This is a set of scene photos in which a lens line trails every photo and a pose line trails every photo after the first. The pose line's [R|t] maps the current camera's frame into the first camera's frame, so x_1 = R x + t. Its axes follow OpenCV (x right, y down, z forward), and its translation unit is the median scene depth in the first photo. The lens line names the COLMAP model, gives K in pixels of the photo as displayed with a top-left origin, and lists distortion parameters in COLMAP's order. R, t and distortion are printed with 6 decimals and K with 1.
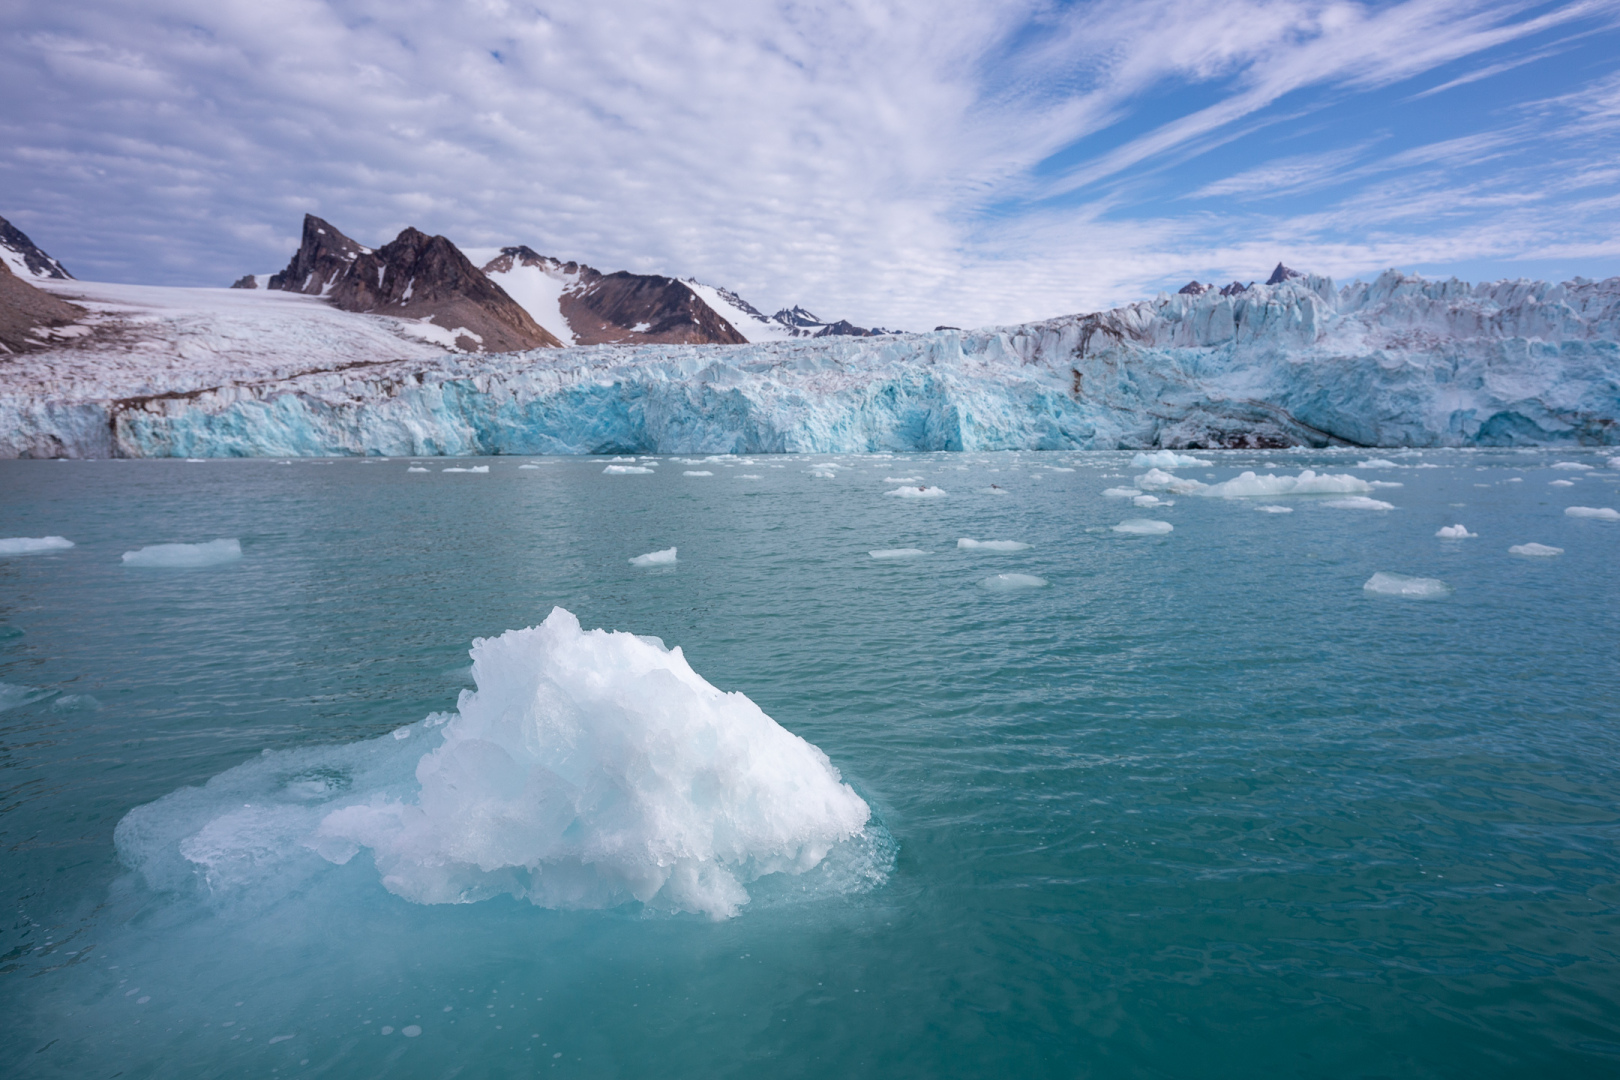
lens RADIAL K [[1078.9, 0, 813.7], [0, 1078.9, 531.5], [0, 0, 1]] dist [-0.003596, 0.000333]
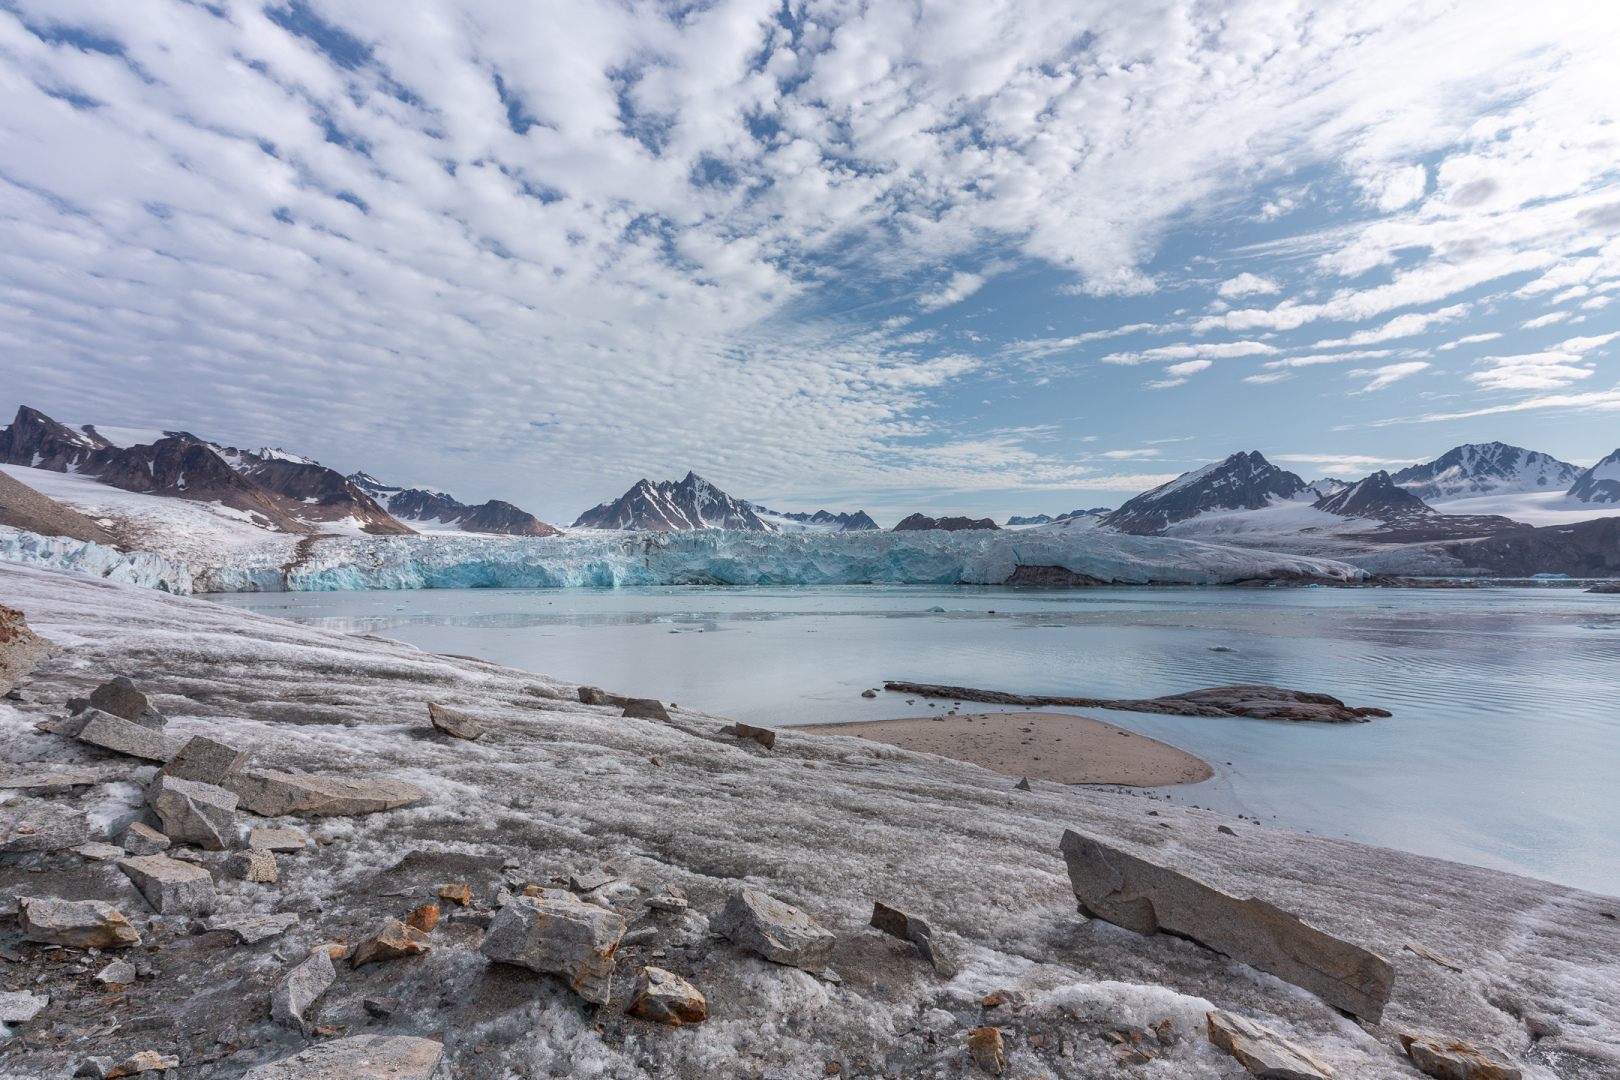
lens RADIAL K [[749.7, 0, 814.1], [0, 749.7, 538.4], [0, 0, 1]] dist [0.004173, -0.000746]
pose [[0.839539, 0.027194, 0.542618, -0.526429], [0.040018, 0.992938, -0.111680, 0.051481], [-0.541823, 0.115474, 0.832522, -1.066040]]
